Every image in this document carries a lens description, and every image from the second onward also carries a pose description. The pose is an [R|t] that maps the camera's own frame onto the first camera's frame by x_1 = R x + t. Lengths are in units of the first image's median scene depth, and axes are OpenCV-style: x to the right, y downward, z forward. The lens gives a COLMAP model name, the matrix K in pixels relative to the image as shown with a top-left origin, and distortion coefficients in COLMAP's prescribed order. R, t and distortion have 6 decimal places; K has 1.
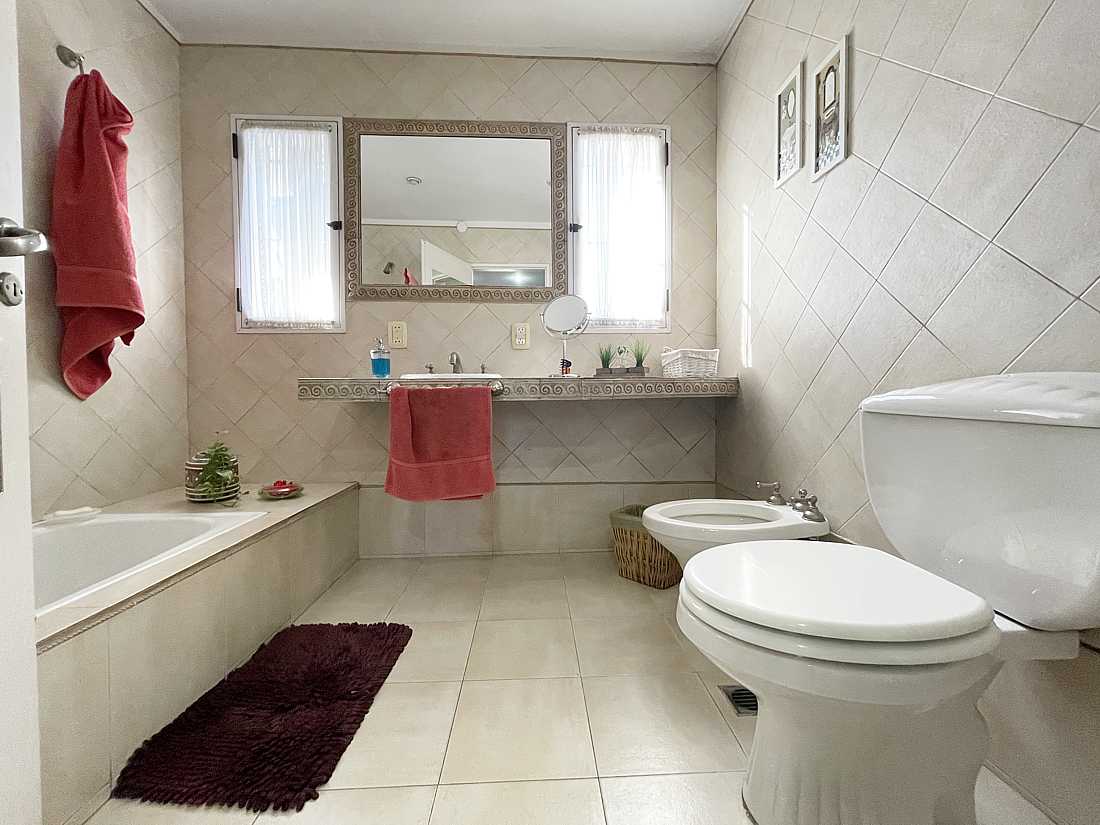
lens RADIAL K [[447.5, 0, 547.2], [0, 447.5, 408.2], [0, 0, 1]] dist [-0.003140, -0.000166]
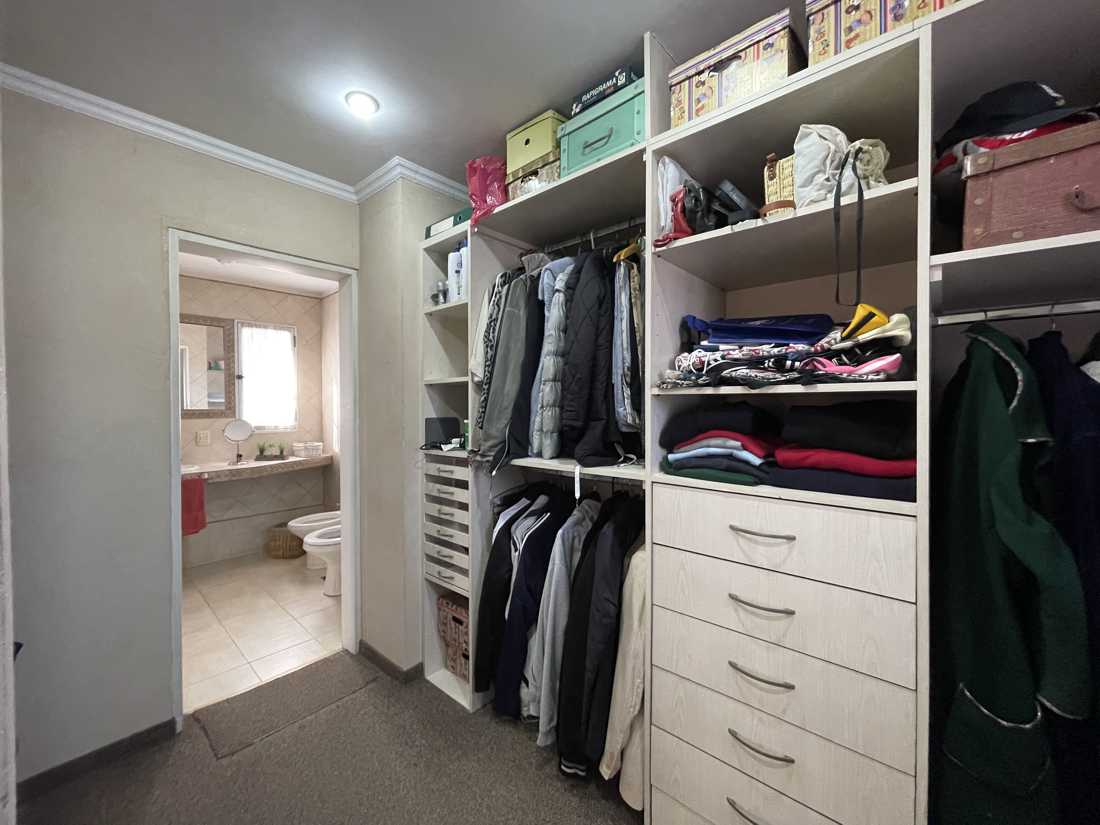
lens RADIAL K [[447.5, 0, 547.2], [0, 447.5, 408.2], [0, 0, 1]] dist [-0.003140, -0.000166]
pose [[0.704588, -0.005226, 0.709598, -0.358920], [0.018255, 0.999775, -0.010763, -0.240678], [-0.709382, 0.020537, 0.704525, -1.204310]]
